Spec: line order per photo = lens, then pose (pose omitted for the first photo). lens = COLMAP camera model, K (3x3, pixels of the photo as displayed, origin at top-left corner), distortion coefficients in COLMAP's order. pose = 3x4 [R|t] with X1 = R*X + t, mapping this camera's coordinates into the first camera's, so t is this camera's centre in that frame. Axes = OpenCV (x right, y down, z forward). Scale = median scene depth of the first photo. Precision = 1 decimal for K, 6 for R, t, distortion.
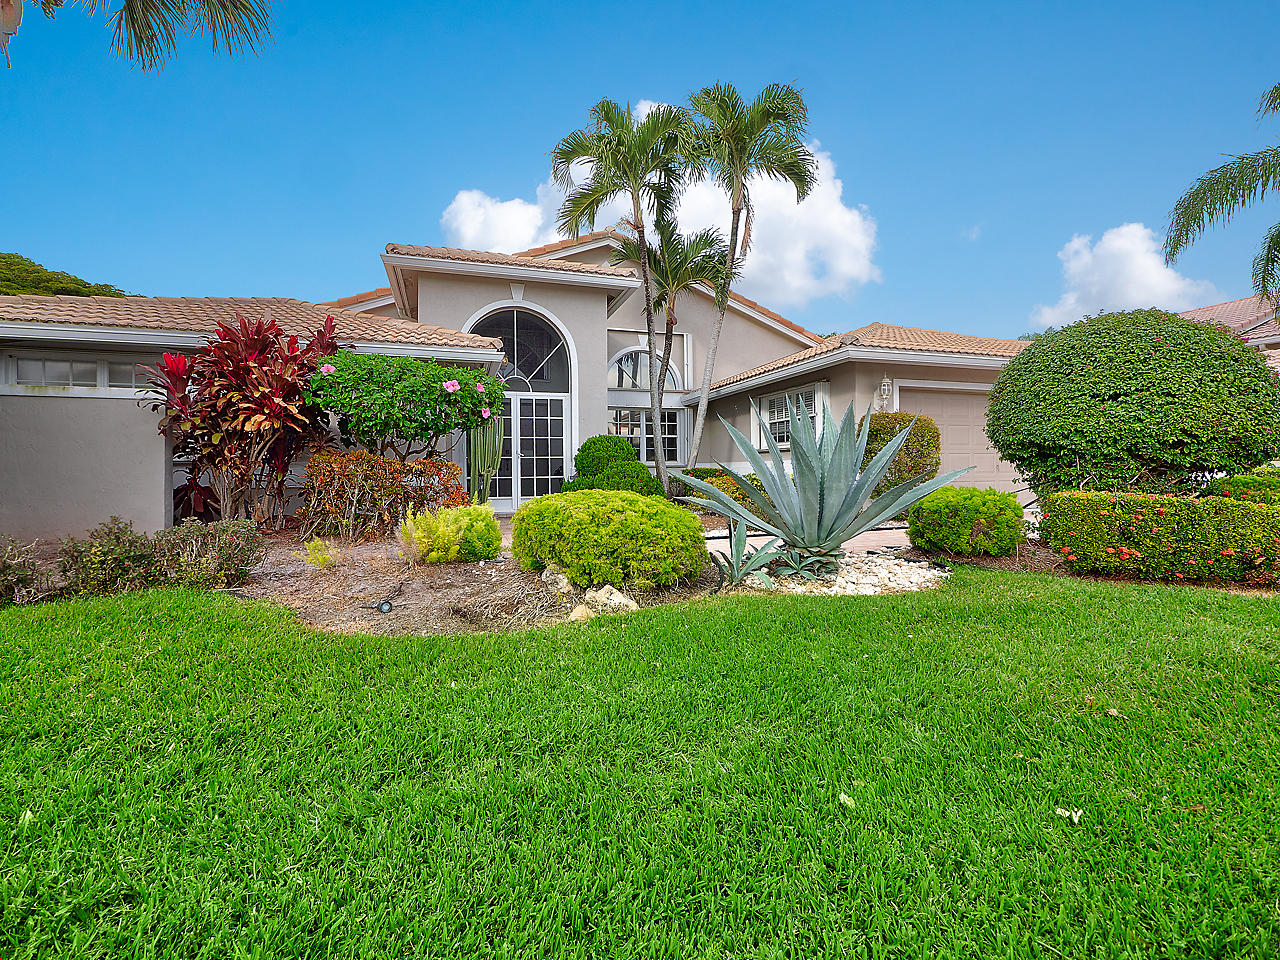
lens RADIAL K [[547.5, 0, 635.9], [0, 547.5, 460.4], [0, 0, 1]] dist [-0.011629, 0.000300]
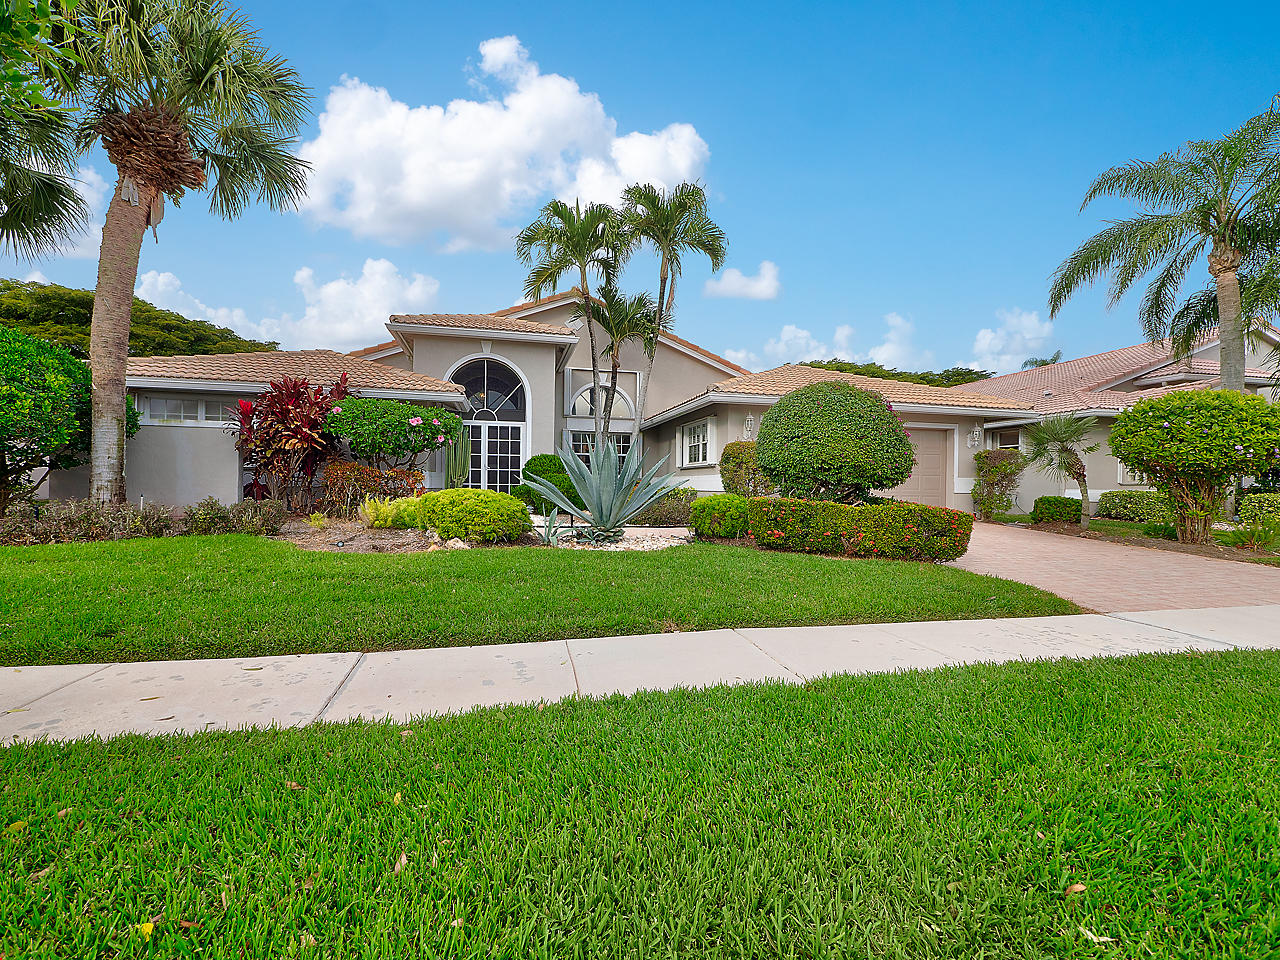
lens RADIAL K [[547.5, 0, 639.6], [0, 547.5, 478.0], [0, 0, 1]] dist [-0.011629, 0.000300]
pose [[0.995963, 0.021079, -0.087252, 0.336378], [-0.020671, 0.999771, 0.005576, -0.000014], [0.087350, -0.003750, 0.996171, -0.368909]]
